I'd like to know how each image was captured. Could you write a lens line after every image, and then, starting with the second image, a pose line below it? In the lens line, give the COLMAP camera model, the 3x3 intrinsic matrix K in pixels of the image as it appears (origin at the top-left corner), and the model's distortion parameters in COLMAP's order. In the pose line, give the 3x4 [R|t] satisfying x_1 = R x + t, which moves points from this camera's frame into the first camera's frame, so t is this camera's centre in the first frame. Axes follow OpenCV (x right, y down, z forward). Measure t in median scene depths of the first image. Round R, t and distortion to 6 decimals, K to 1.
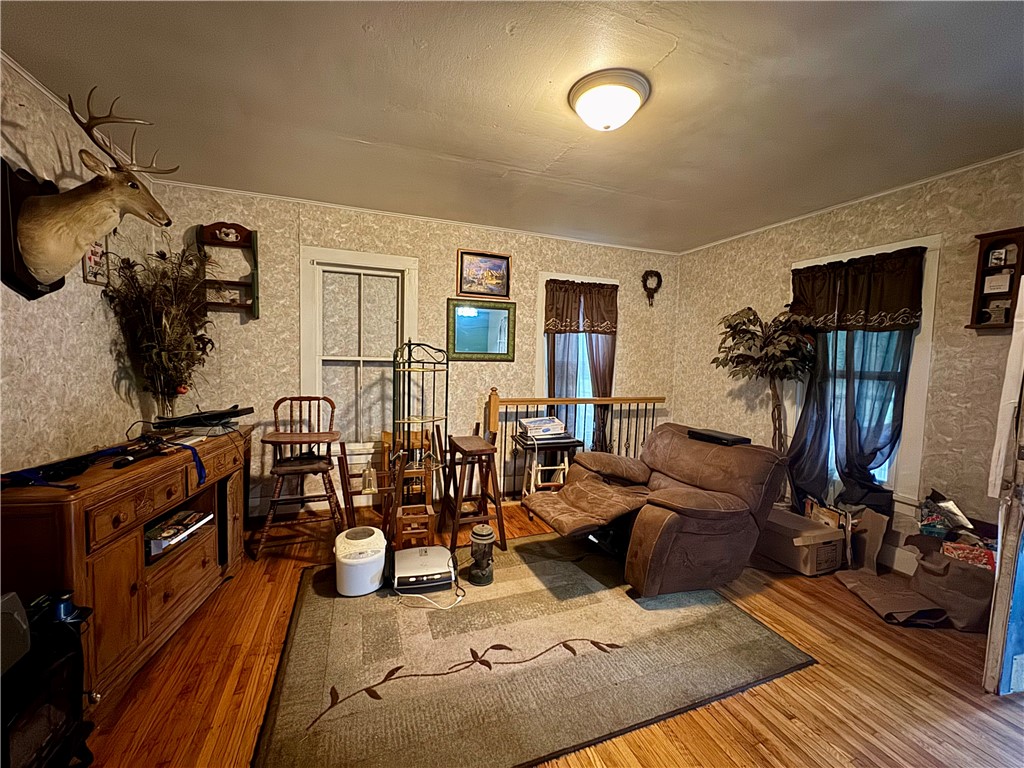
lens RADIAL K [[412.8, 0, 508.4], [0, 412.8, 383.1], [0, 0, 1]] dist [-0.003509, -0.000375]
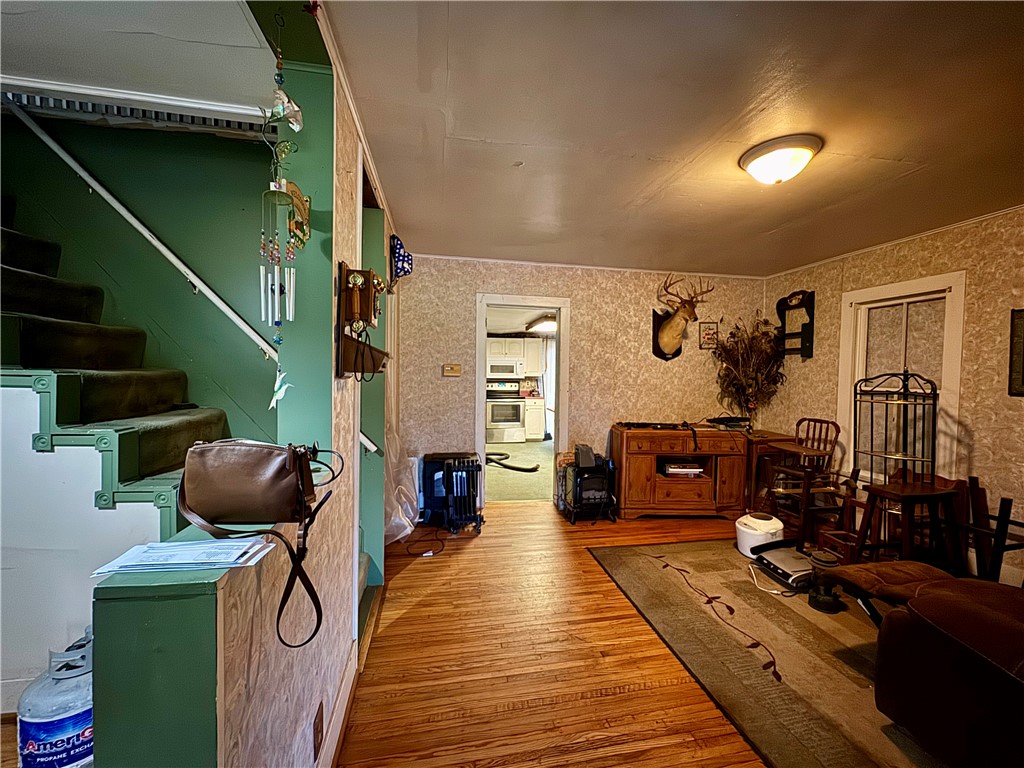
lens RADIAL K [[412.8, 0, 512.9], [0, 412.8, 384.0], [0, 0, 1]] dist [-0.003509, -0.000375]
pose [[-0.176541, 0.004902, -0.984281, 0.885378], [-0.078284, 0.996750, 0.019005, -0.024333], [0.981175, 0.080408, -0.175584, 0.320927]]
